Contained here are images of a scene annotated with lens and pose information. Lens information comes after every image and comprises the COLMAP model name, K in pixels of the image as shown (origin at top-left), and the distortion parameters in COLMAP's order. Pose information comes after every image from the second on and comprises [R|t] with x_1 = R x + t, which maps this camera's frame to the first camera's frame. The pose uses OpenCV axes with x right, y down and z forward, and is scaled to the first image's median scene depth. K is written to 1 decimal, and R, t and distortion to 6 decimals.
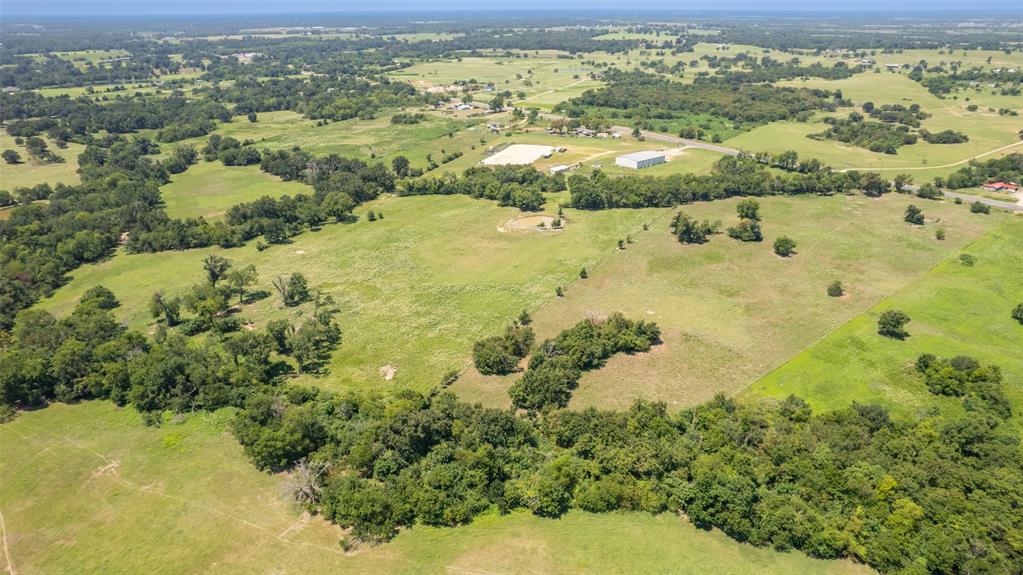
lens RADIAL K [[653.8, 0, 514.2], [0, 653.8, 289.0], [0, 0, 1]] dist [-0.080730, 0.074088]
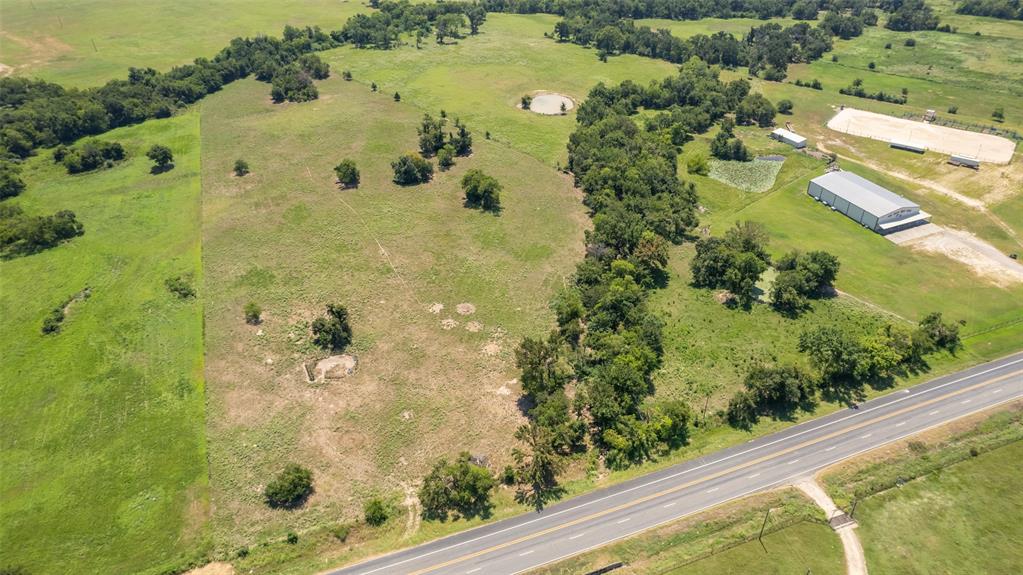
lens RADIAL K [[653.8, 0, 512.5], [0, 653.8, 290.1], [0, 0, 1]] dist [-0.080730, 0.074088]
pose [[-0.297562, 0.544973, -0.783876, 0.950287], [-0.379558, 0.685861, 0.620911, -0.487589], [0.876009, 0.482286, 0.002763, 1.112110]]
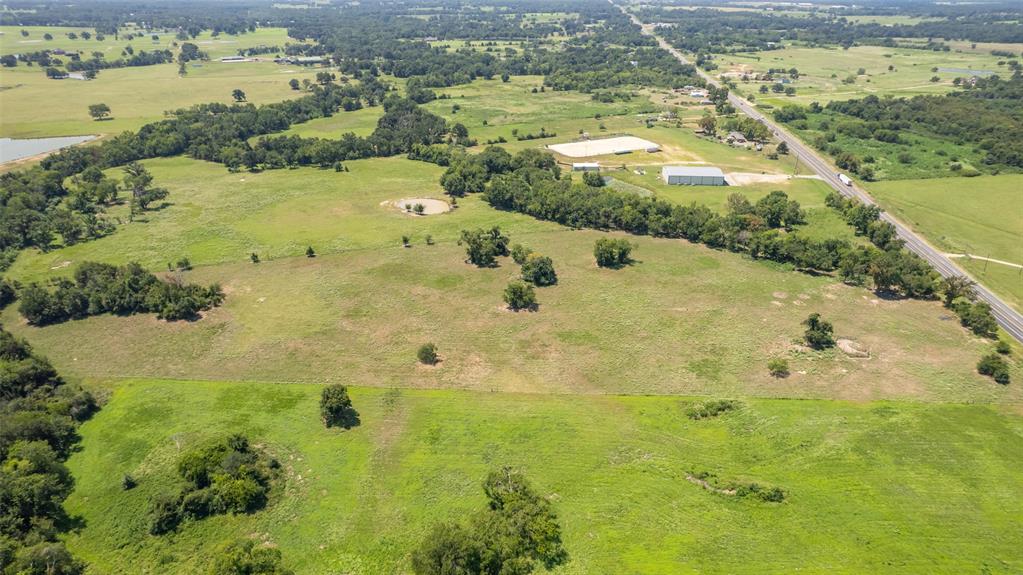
lens RADIAL K [[653.8, 0, 512.8], [0, 653.8, 284.1], [0, 0, 1]] dist [-0.080730, 0.074088]
pose [[0.730751, 0.299478, -0.613446, 0.772979], [-0.282434, 0.950749, 0.127704, -0.155548], [0.621477, 0.079938, 0.779343, 0.359289]]
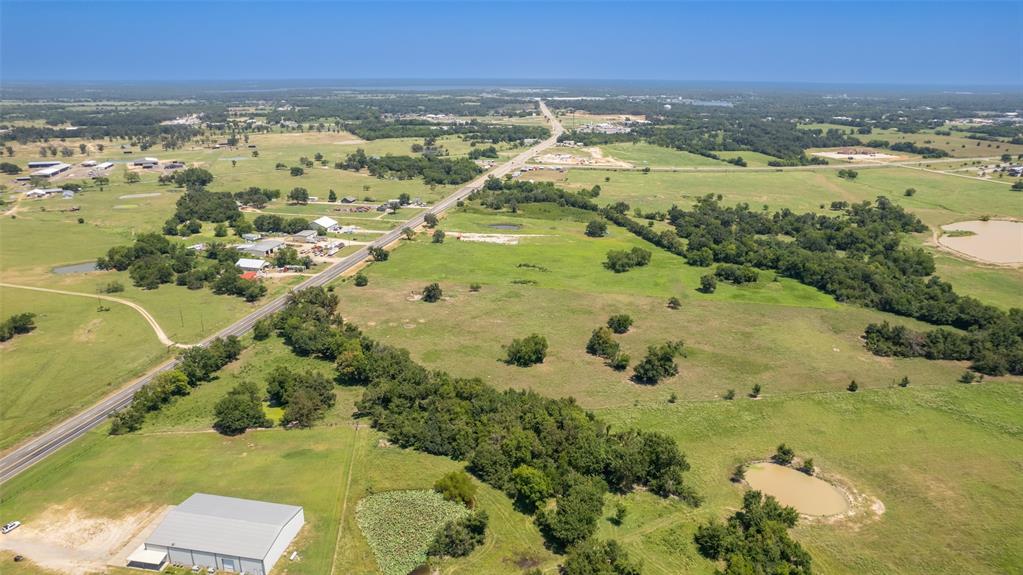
lens RADIAL K [[653.8, 0, 515.1], [0, 653.8, 287.4], [0, 0, 1]] dist [-0.080730, 0.074088]
pose [[-0.637278, -0.240315, 0.732206, -0.171241], [0.308173, 0.791385, 0.527957, -0.603071], [-0.706333, 0.562102, -0.430273, 1.339226]]
